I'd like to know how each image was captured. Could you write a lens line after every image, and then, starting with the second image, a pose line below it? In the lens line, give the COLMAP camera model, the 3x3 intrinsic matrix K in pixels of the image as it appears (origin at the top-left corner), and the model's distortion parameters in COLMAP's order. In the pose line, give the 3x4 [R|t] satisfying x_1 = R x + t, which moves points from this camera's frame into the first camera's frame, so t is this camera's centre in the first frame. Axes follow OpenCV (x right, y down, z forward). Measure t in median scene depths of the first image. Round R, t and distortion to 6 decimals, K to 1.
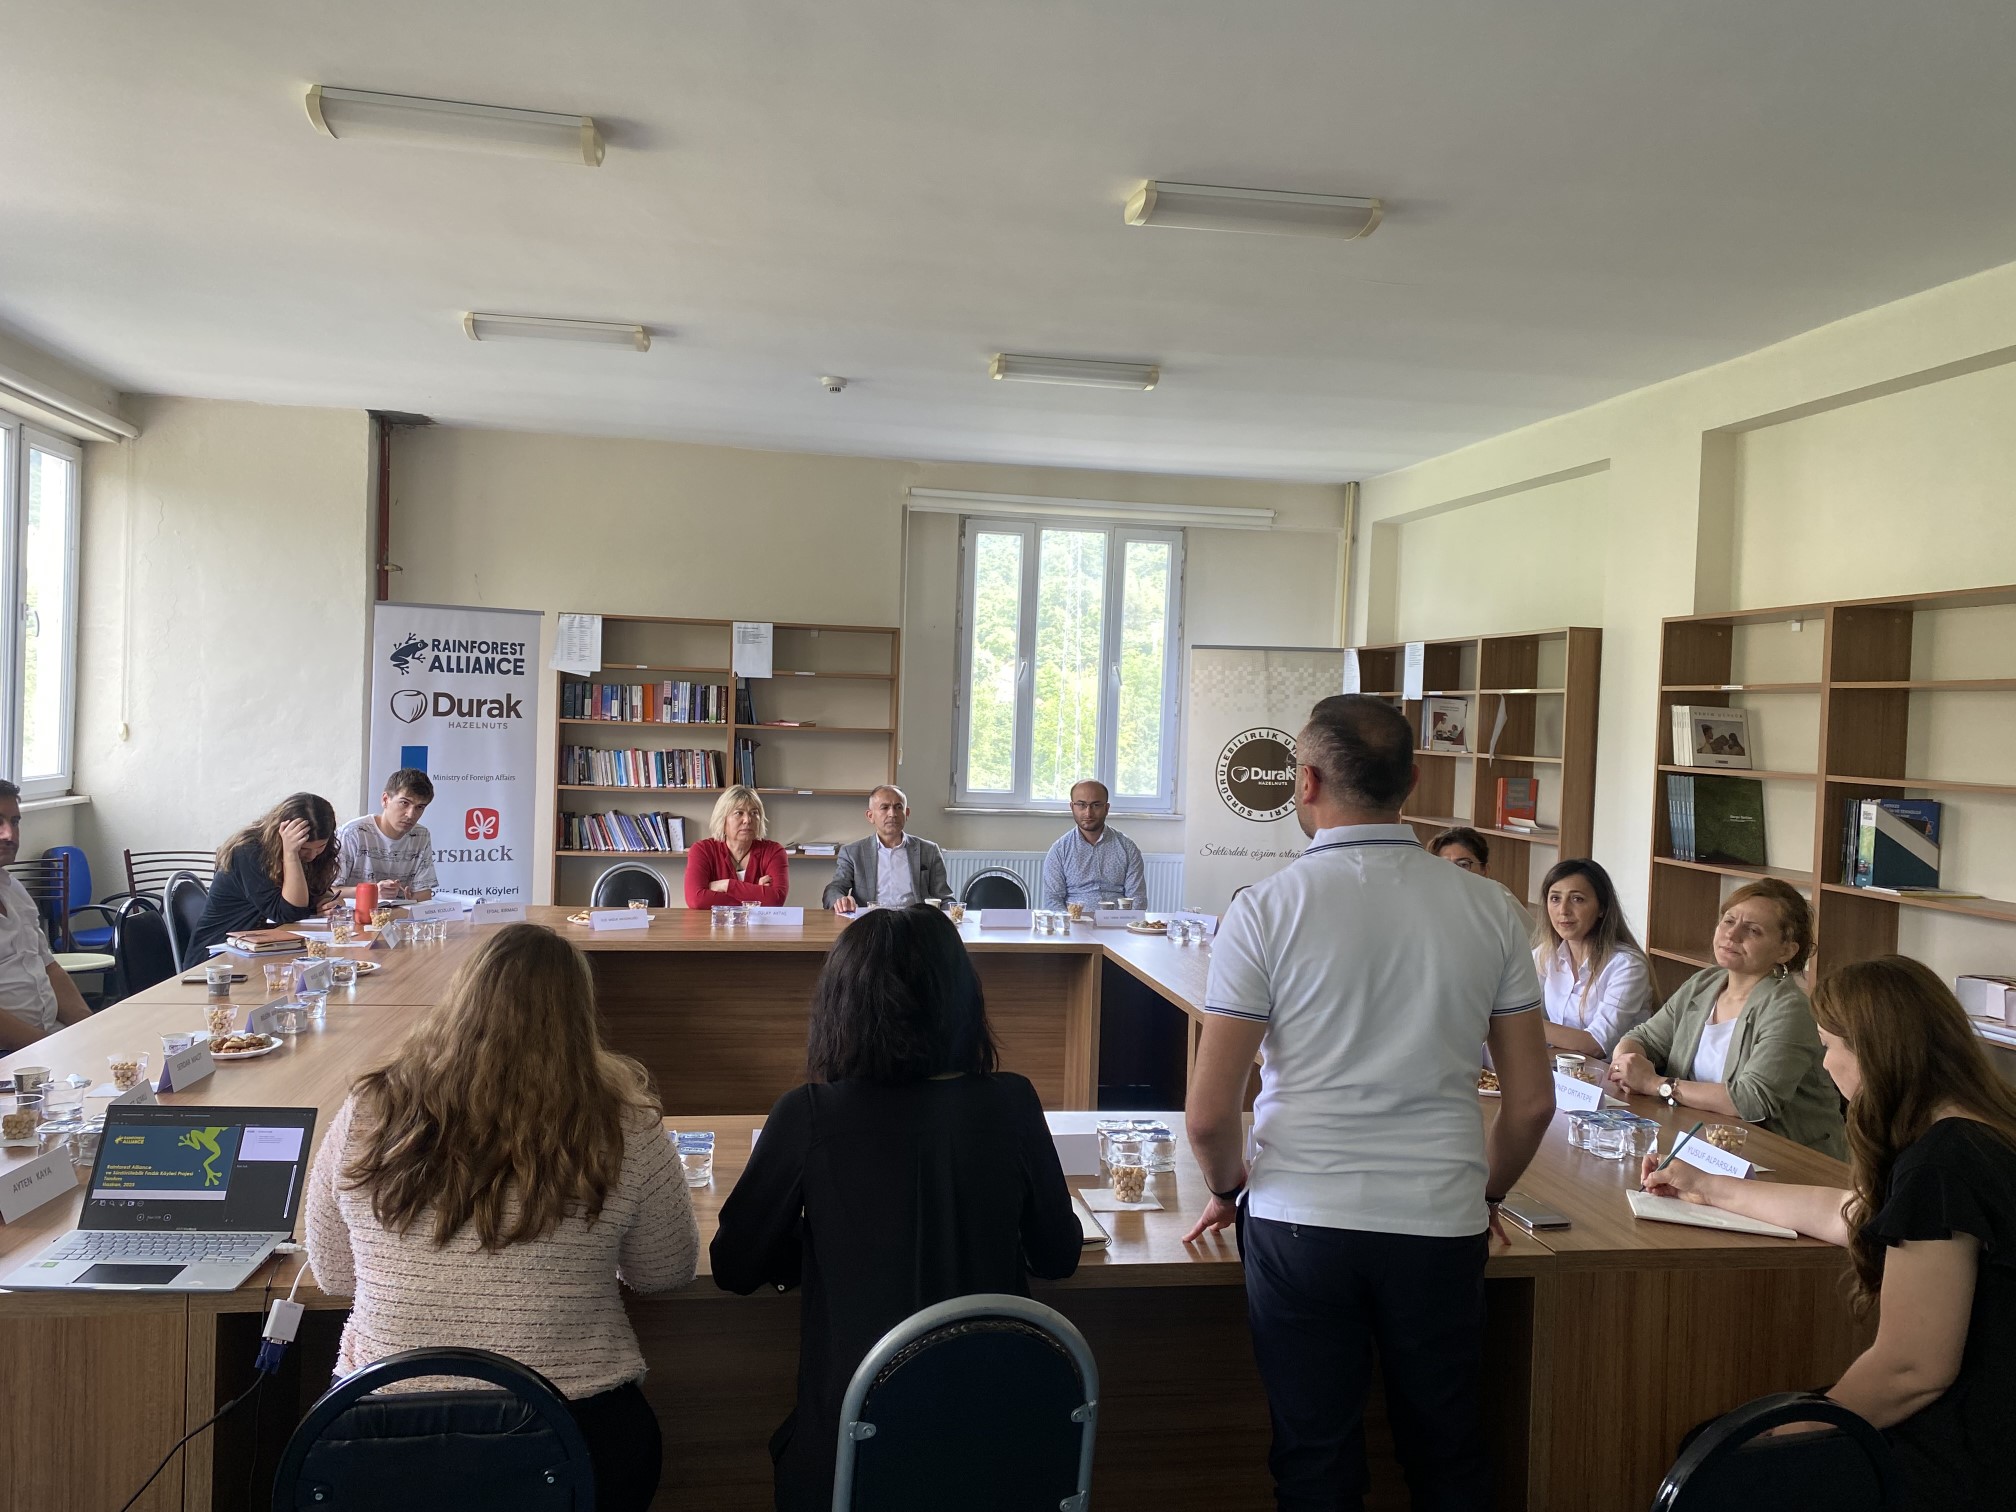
lens RADIAL K [[1515.4, 0, 1005.4], [0, 1515.4, 750.4], [0, 0, 1]] dist [0.097443, -0.201850]
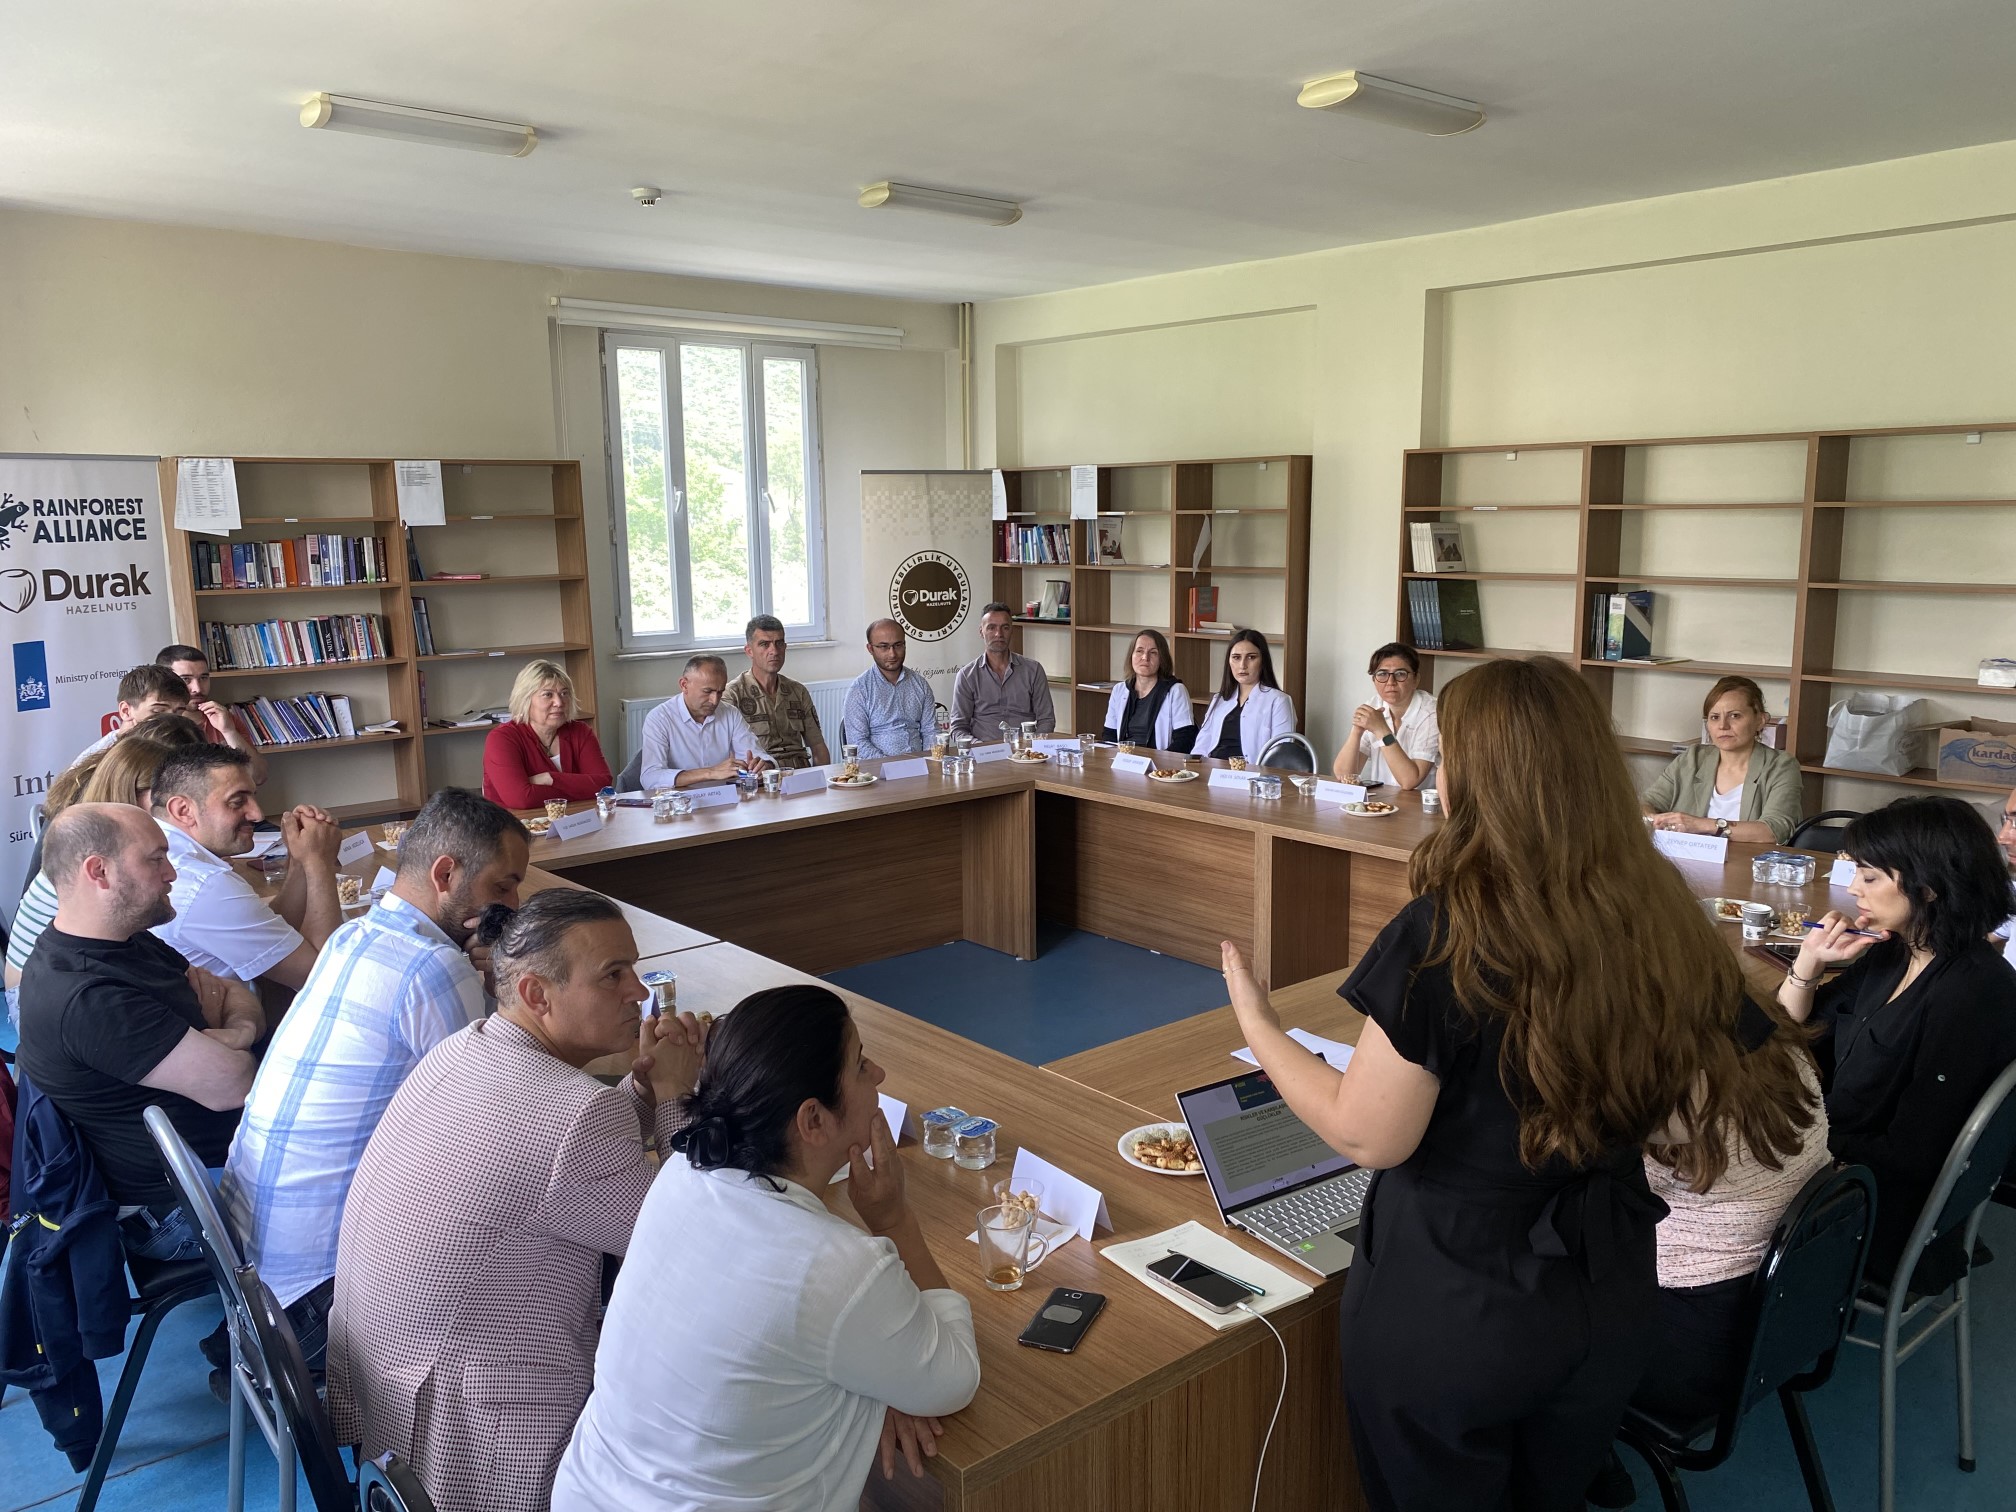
lens RADIAL K [[1531.9, 0, 1020.6], [0, 1531.9, 783.8], [0, 0, 1]] dist [0.058741, -0.111026]
pose [[0.851450, -0.134688, 0.506845, -0.347777], [0.052251, 0.983436, 0.173559, -0.039262], [-0.521826, -0.121293, 0.844385, 0.074213]]
